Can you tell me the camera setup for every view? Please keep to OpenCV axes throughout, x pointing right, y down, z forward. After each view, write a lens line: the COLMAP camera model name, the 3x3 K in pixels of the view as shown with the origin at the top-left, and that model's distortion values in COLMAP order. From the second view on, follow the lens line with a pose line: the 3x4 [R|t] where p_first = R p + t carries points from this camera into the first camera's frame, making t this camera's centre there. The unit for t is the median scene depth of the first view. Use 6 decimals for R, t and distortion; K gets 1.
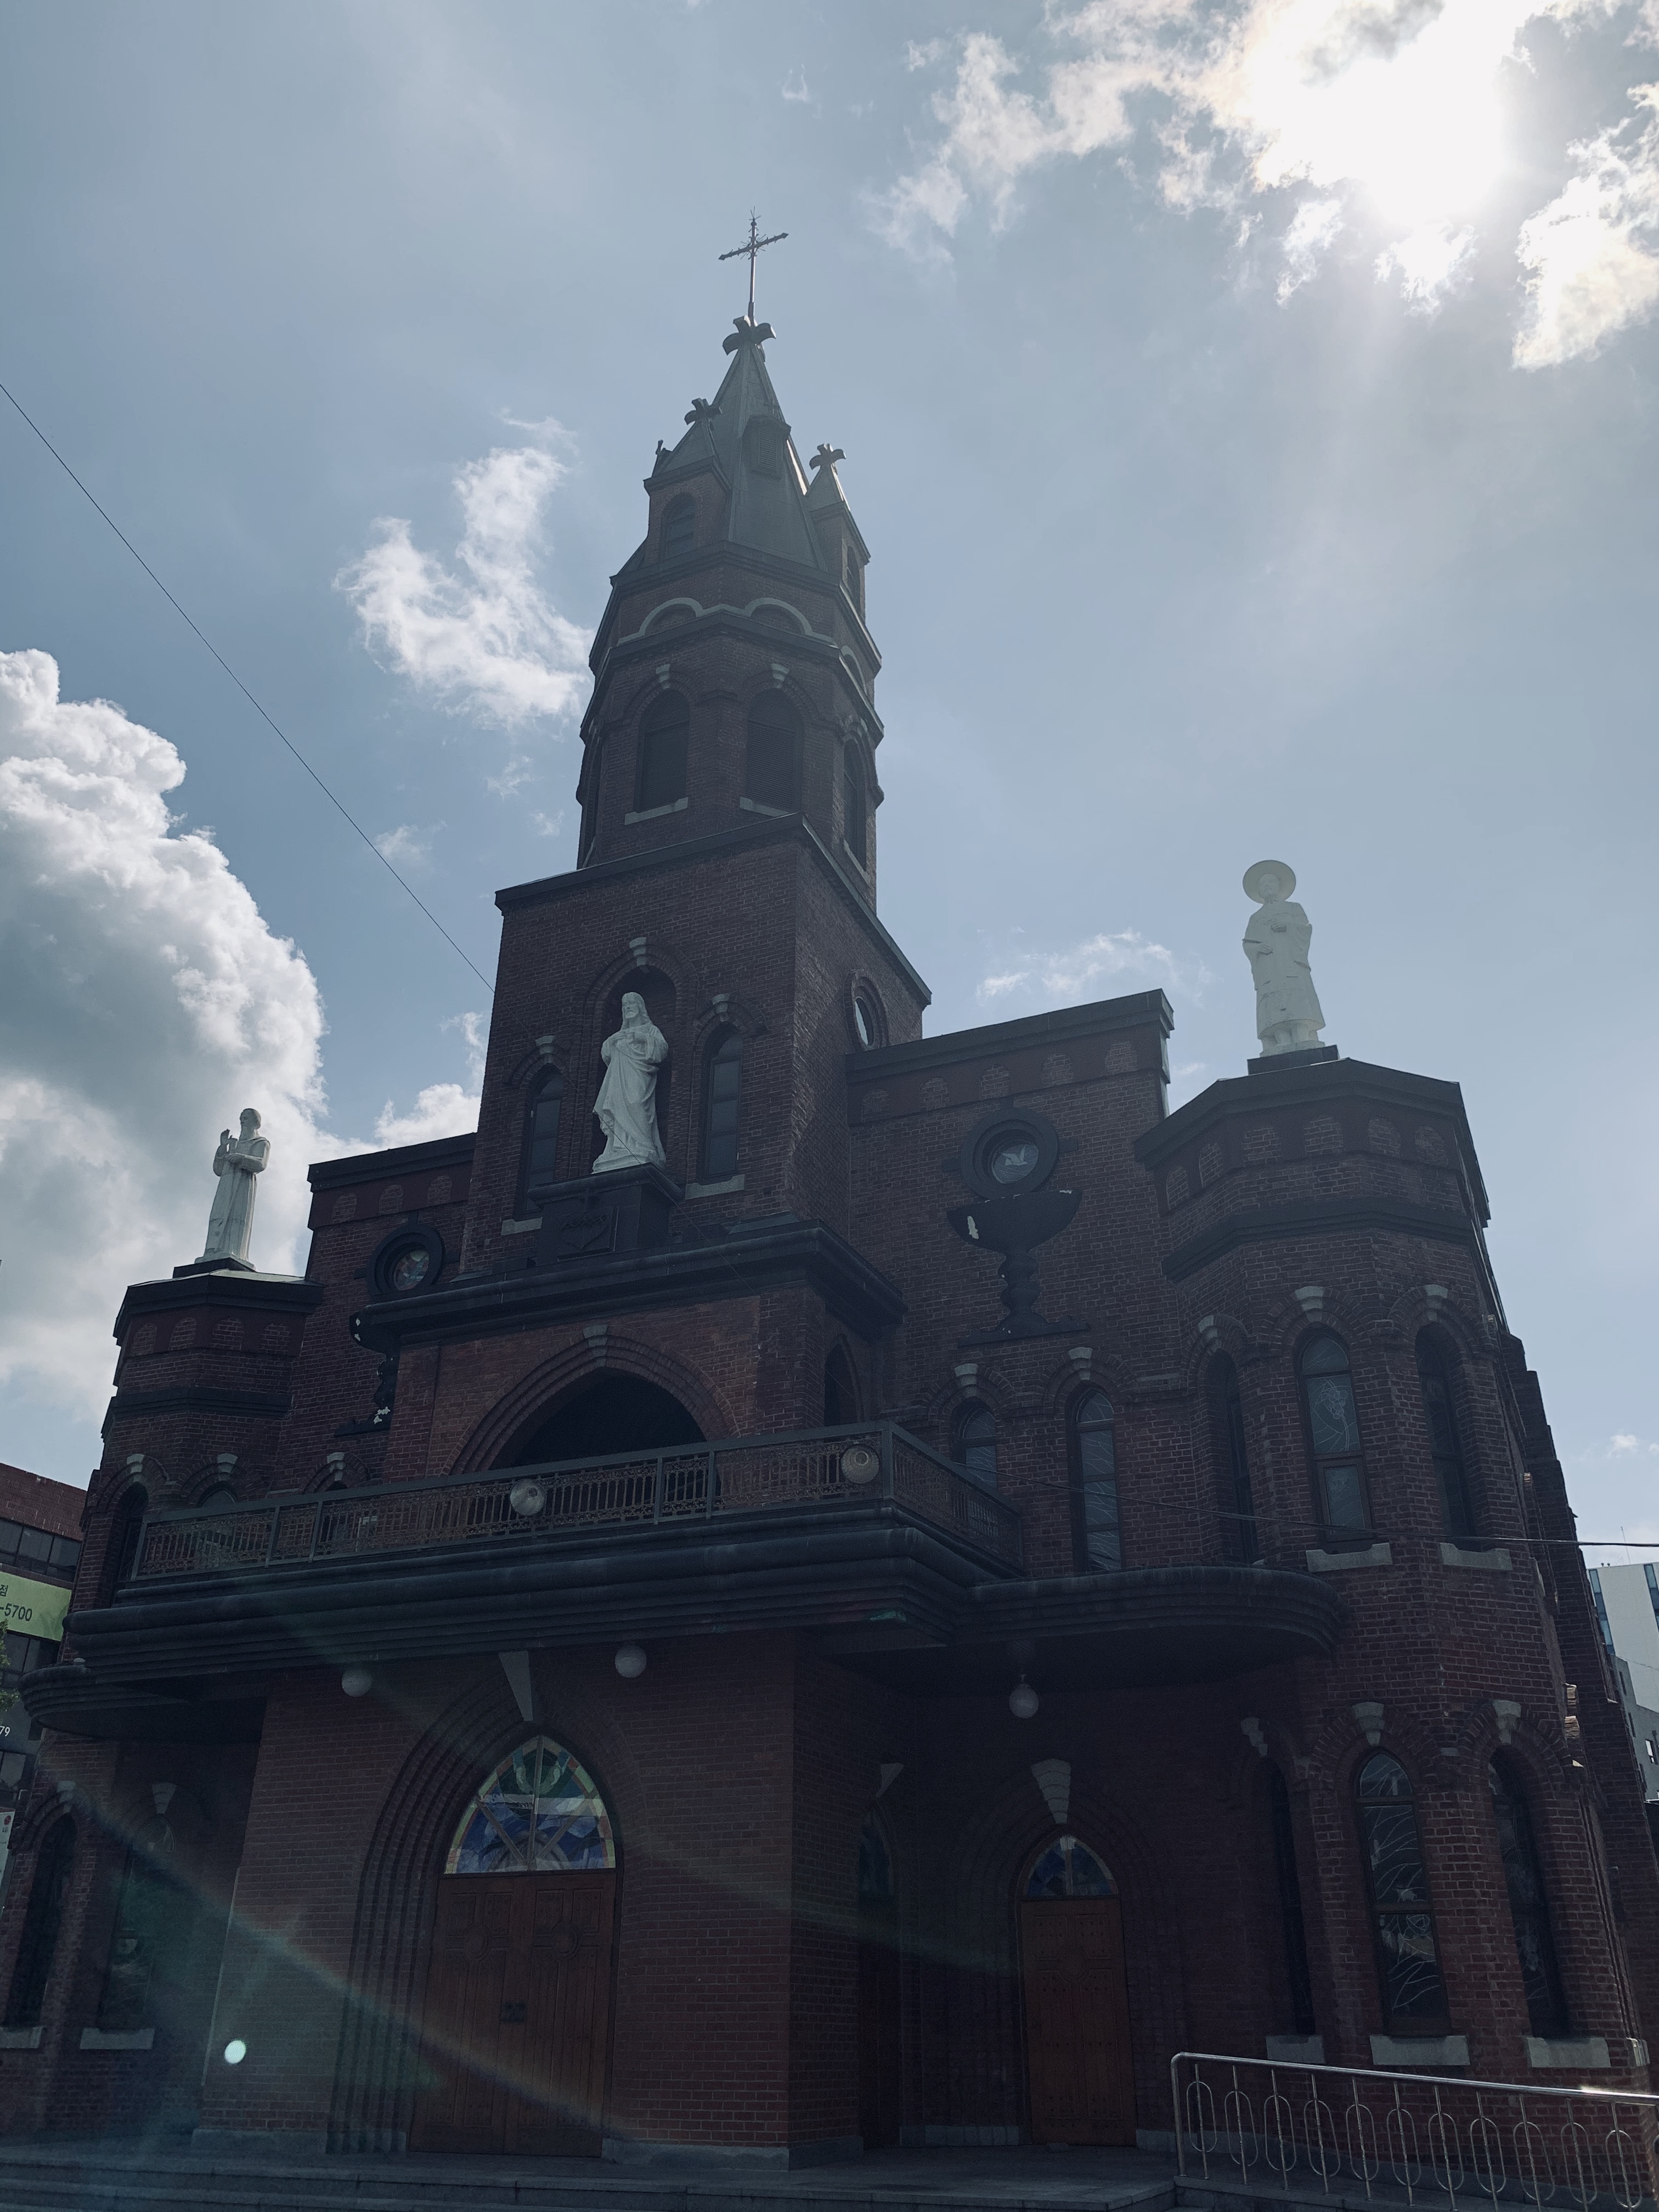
lens RADIAL K [[1681.8, 0, 822.3], [0, 1681.8, 1057.5], [0, 0, 1]] dist [0.010189, -0.016340]
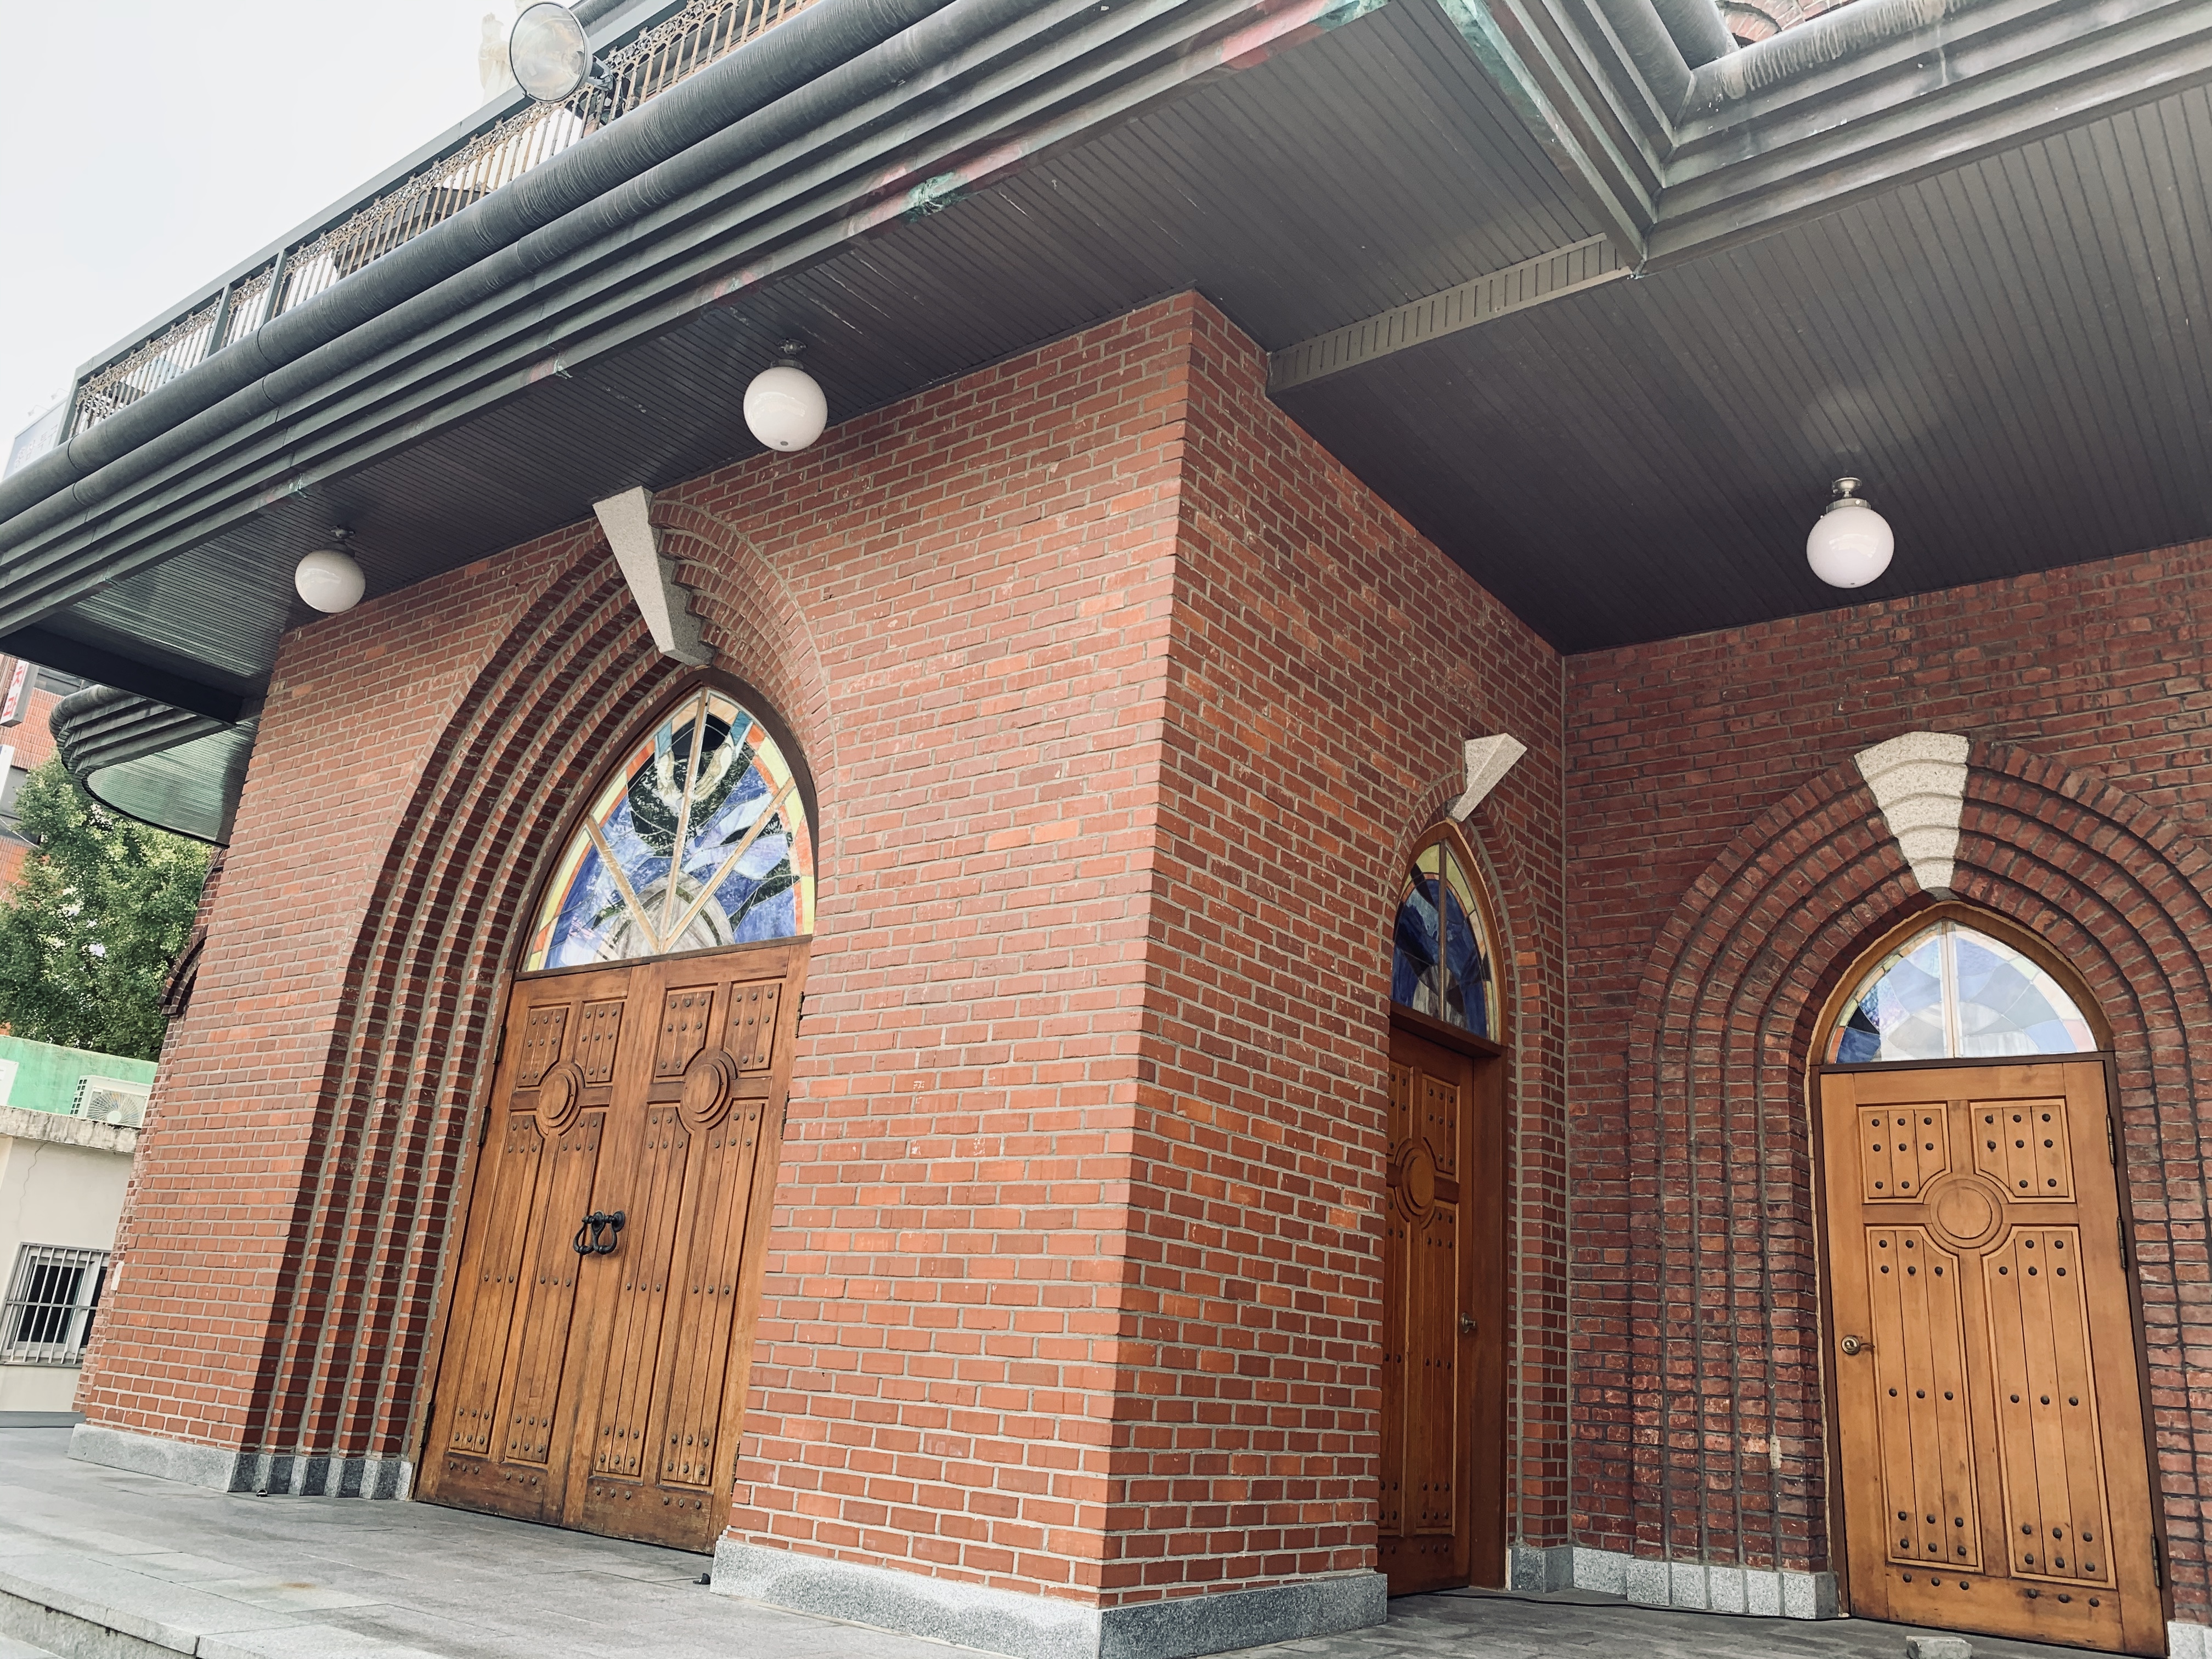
lens RADIAL K [[1681.8, 0, 1151.8], [0, 1681.8, 817.7], [0, 0, 1]] dist [0.010189, -0.016340]
pose [[0.974239, -0.004945, -0.225465, 0.052828], [0.049864, 0.979739, 0.193972, 0.360326], [0.219938, -0.200218, 0.954746, 0.597655]]
